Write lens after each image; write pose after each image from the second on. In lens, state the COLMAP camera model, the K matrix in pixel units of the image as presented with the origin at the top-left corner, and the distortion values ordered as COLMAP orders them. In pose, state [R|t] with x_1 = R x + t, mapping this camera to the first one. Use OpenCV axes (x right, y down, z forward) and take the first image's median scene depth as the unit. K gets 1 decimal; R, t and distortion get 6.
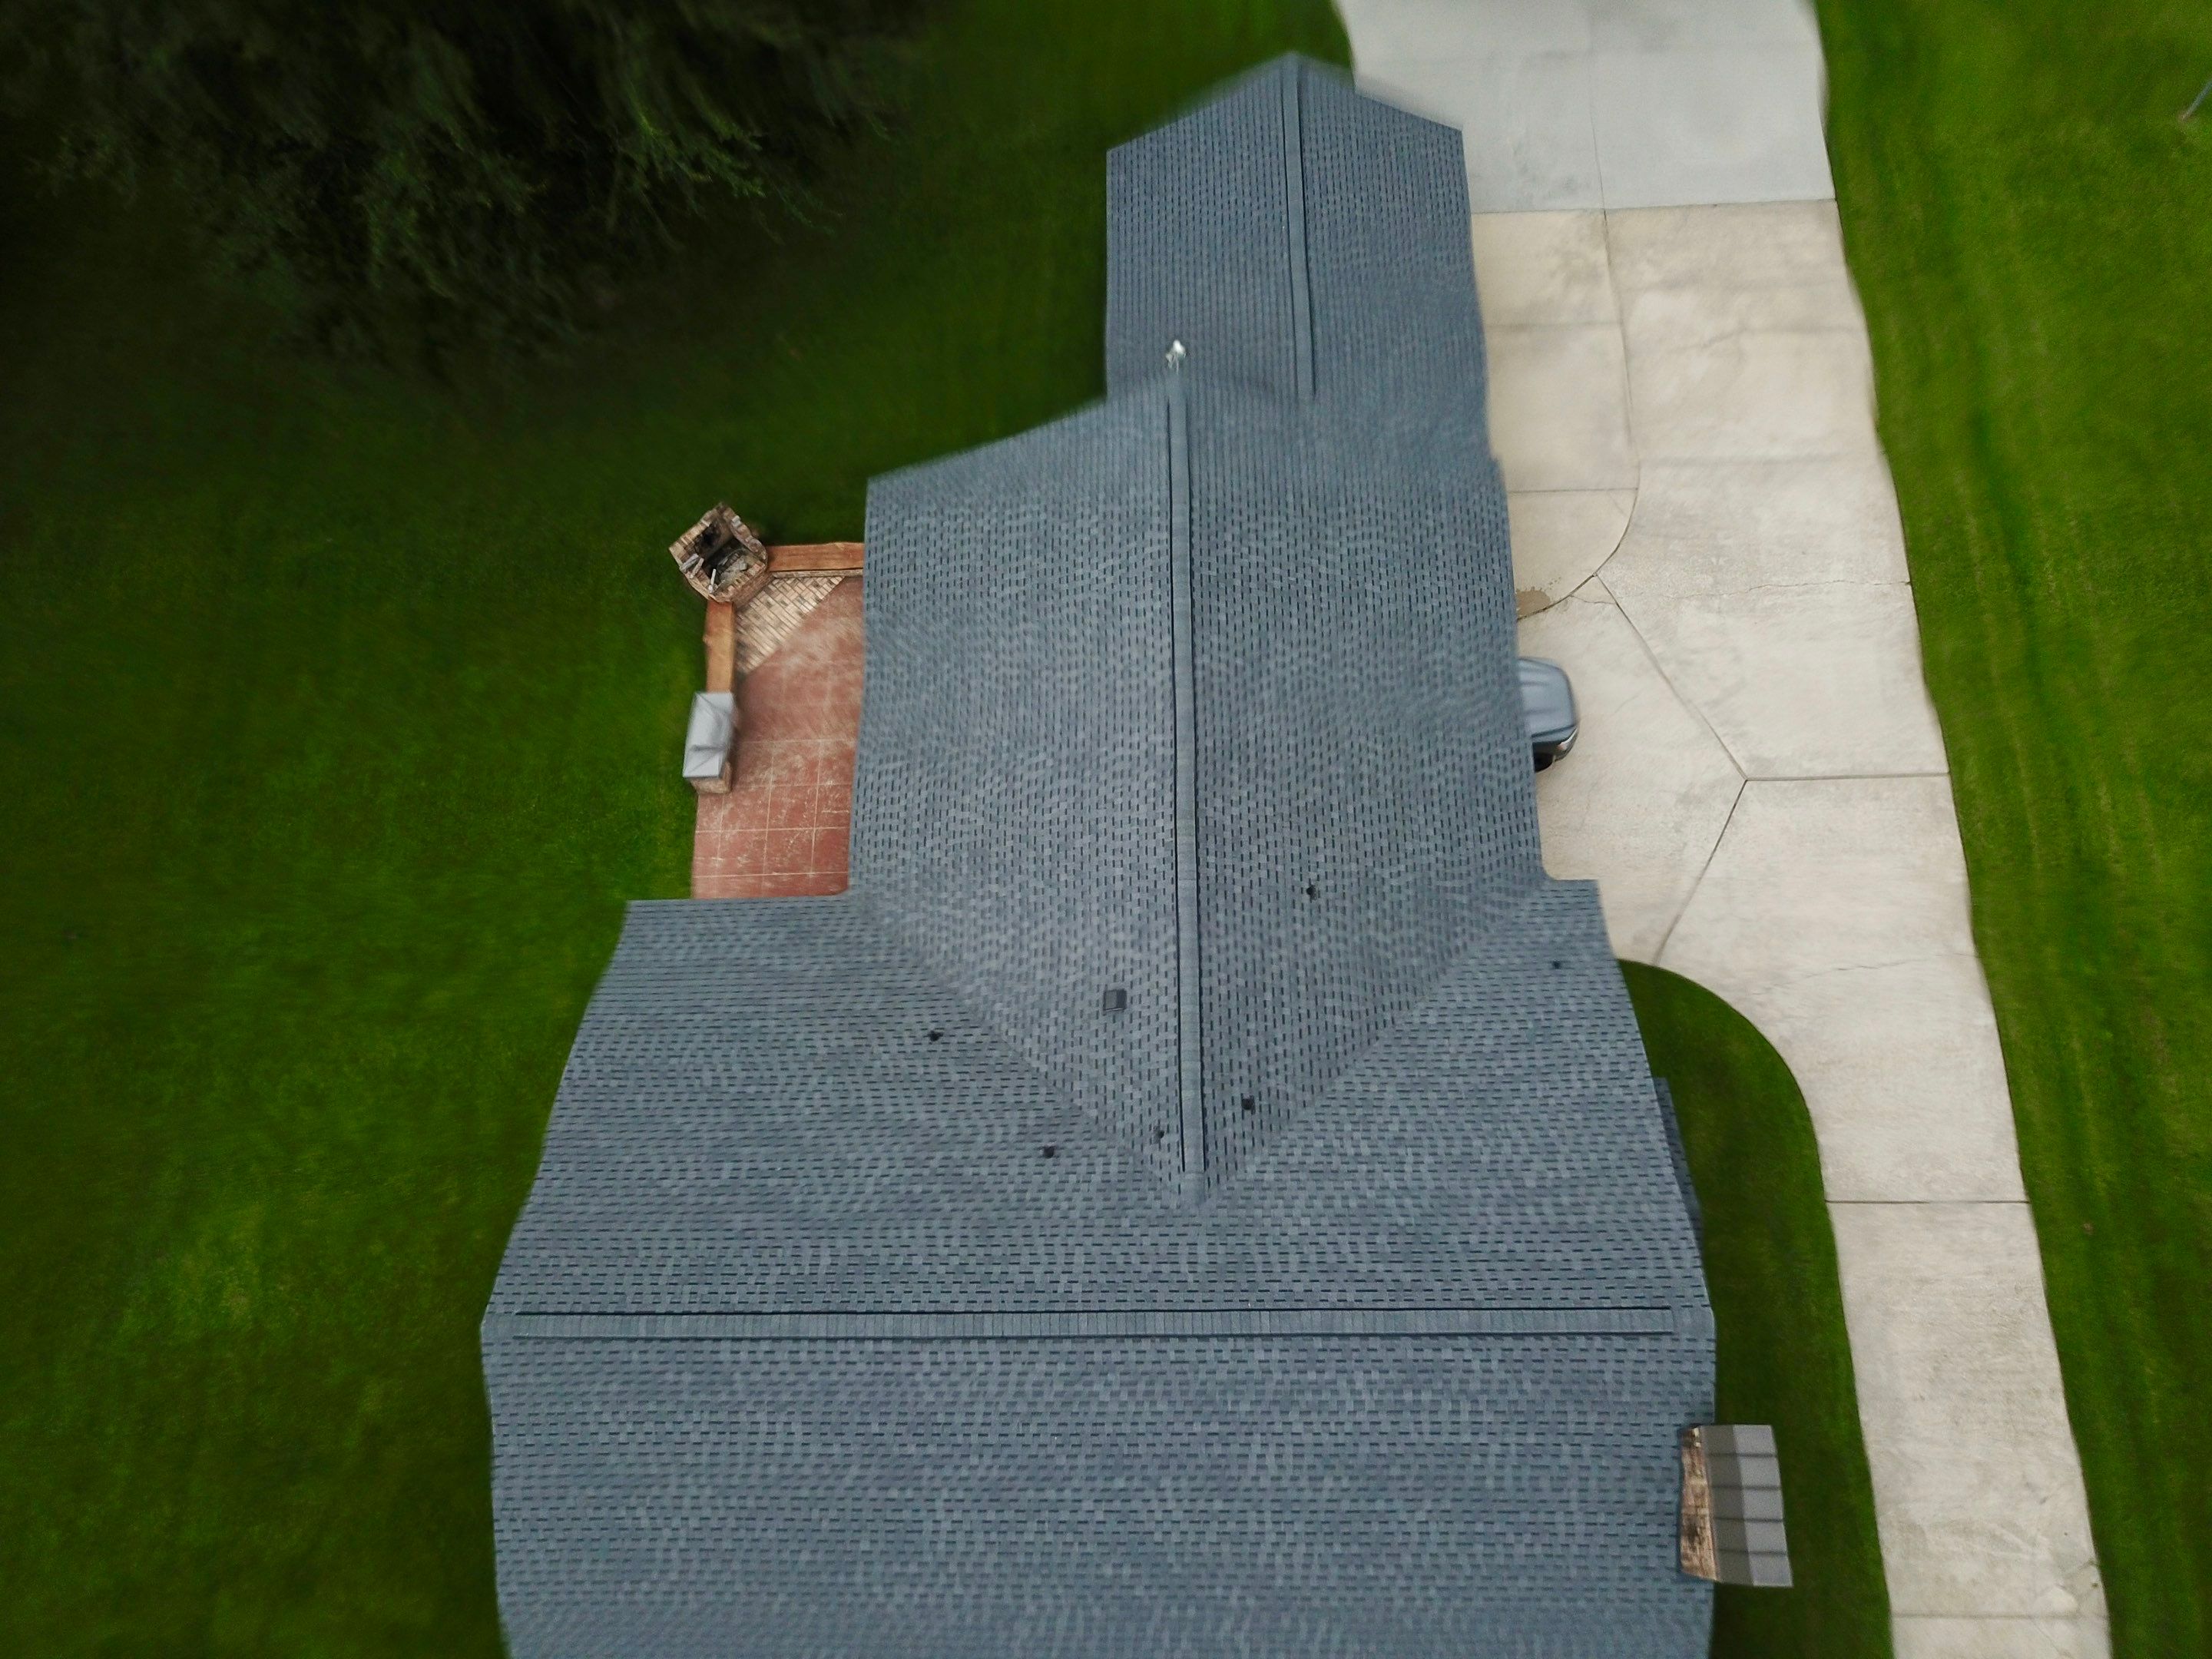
lens RADIAL K [[1702.7, 0, 1075.5], [0, 1702.7, 853.5], [0, 0, 1]] dist [-0.001888, 0.092806]
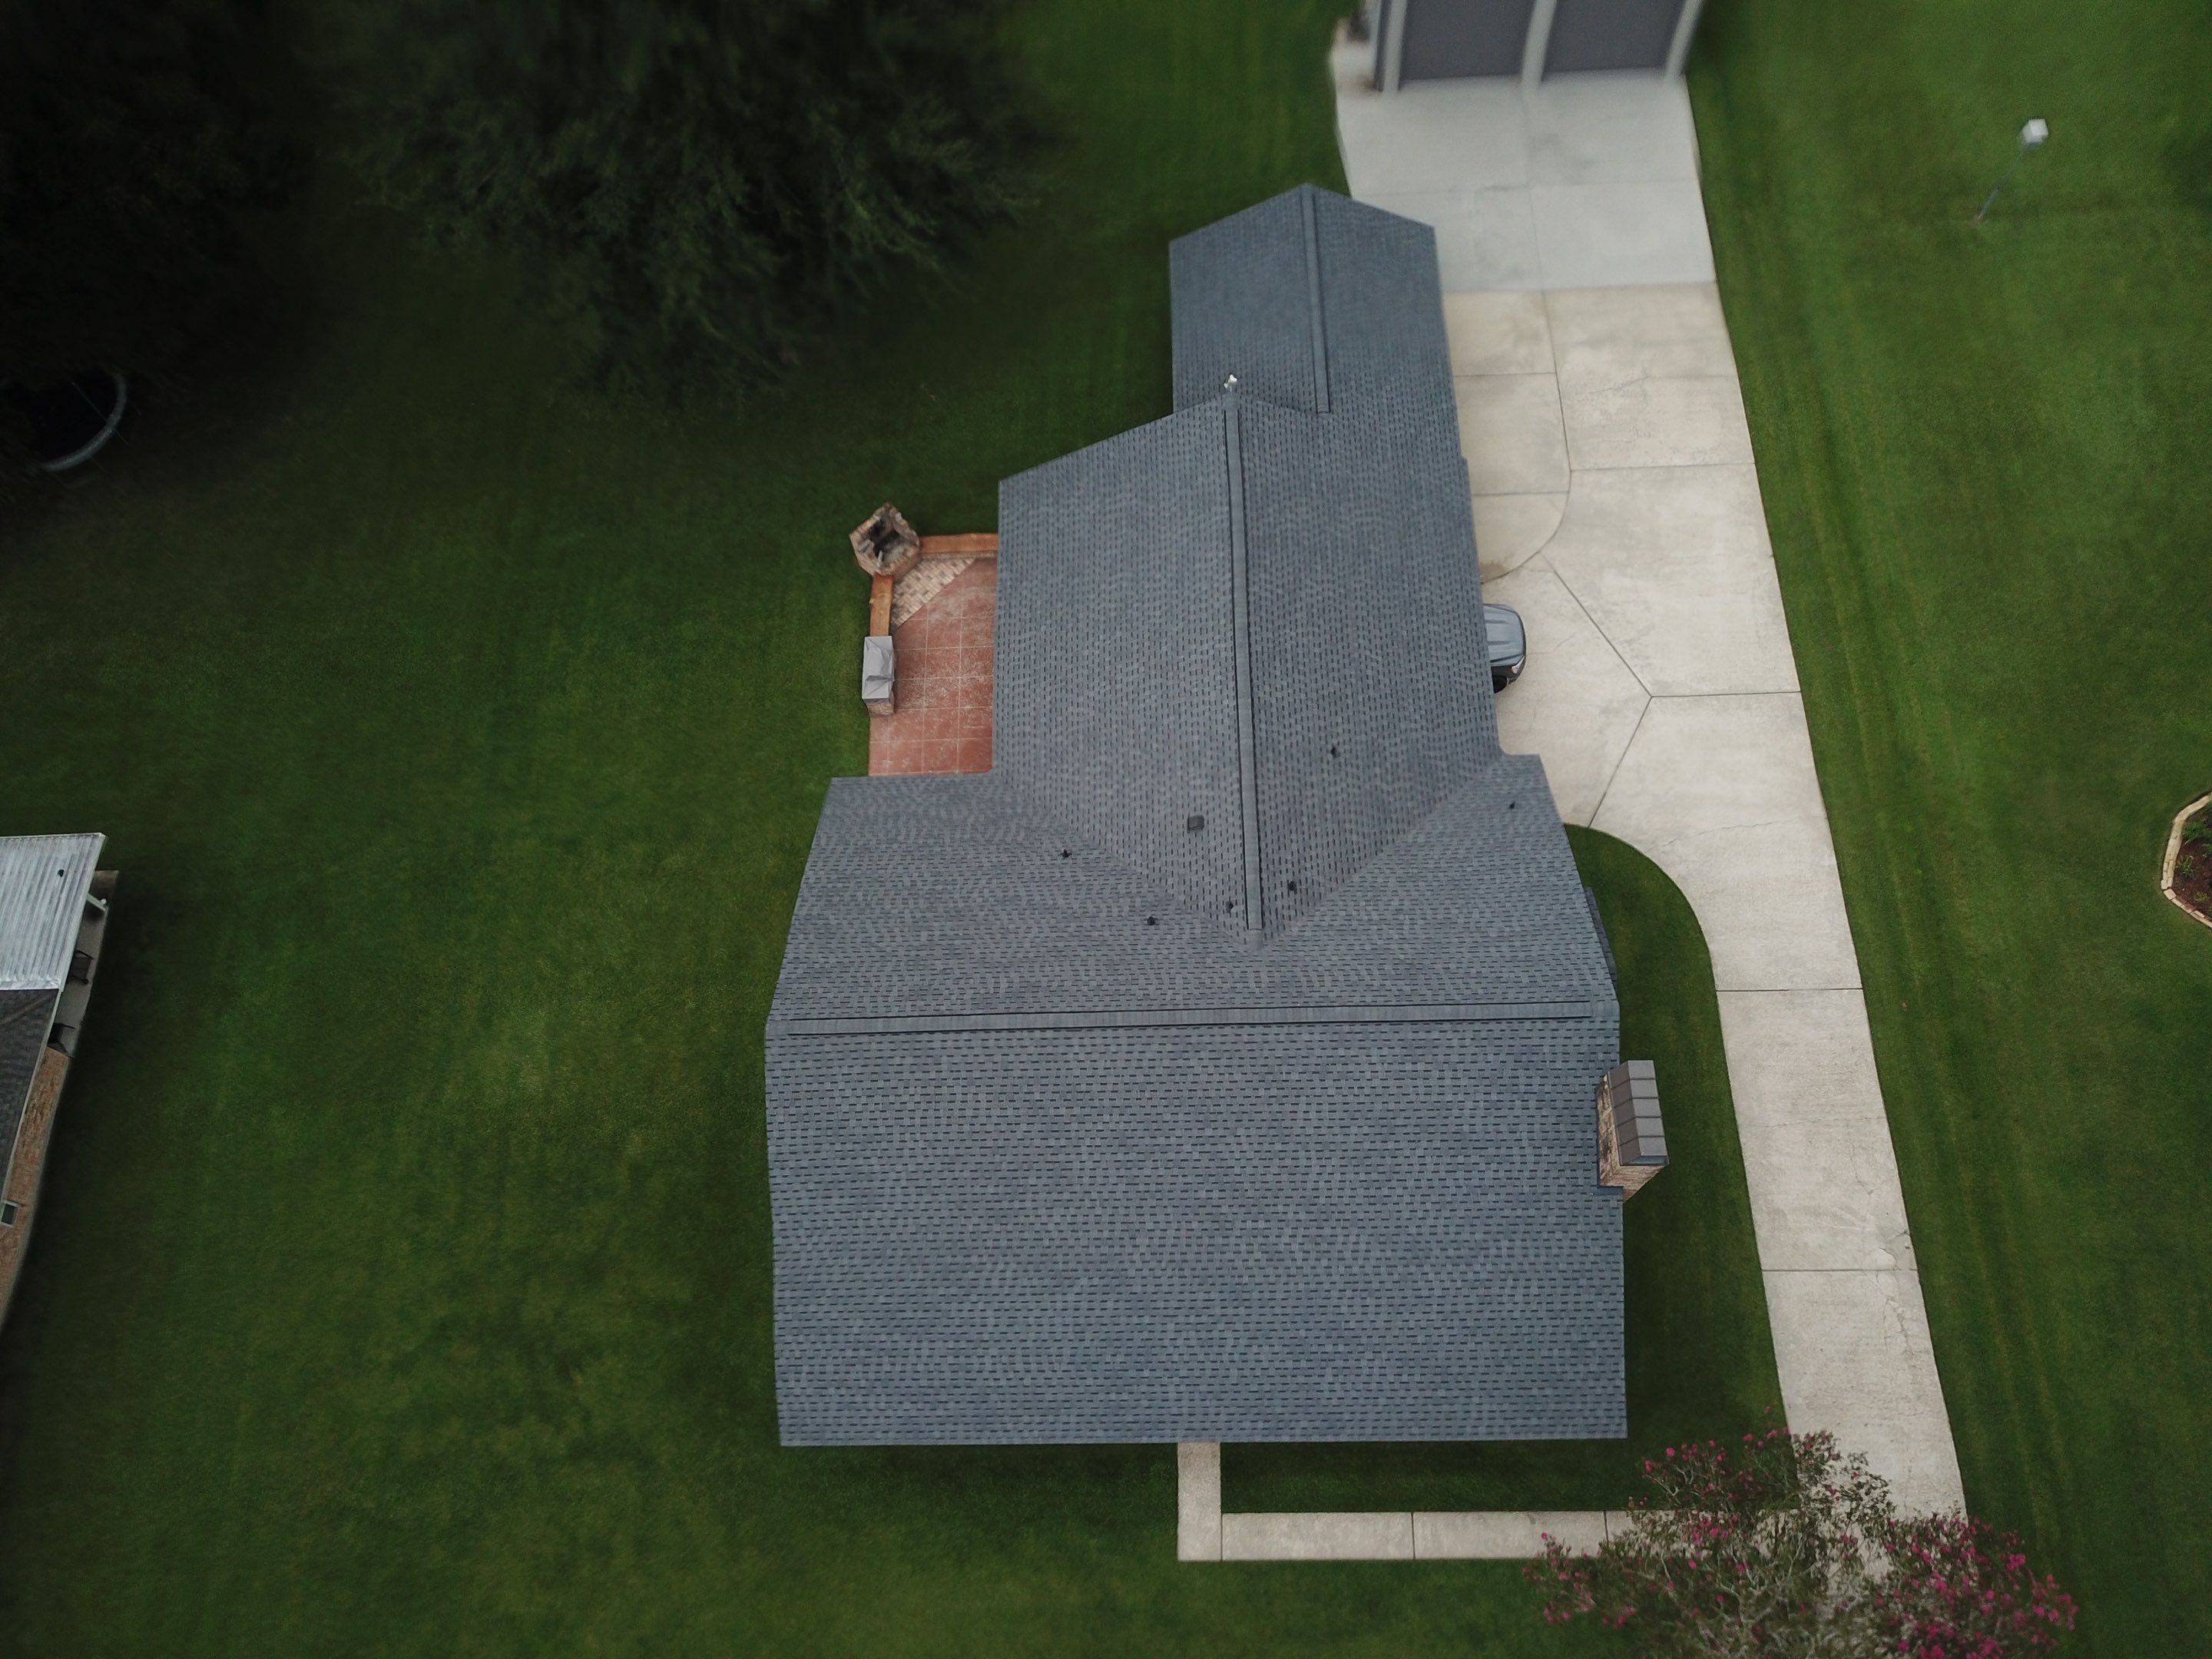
lens RADIAL K [[1611.8, 0, 1106.0], [0, 1611.8, 829.5], [0, 0, 1]] dist [0.089865, -0.005442]
pose [[0.999865, -0.003715, 0.015975, -0.074219], [0.004799, 0.997650, -0.068343, 0.184848], [-0.015684, 0.068411, 0.997534, -0.339428]]
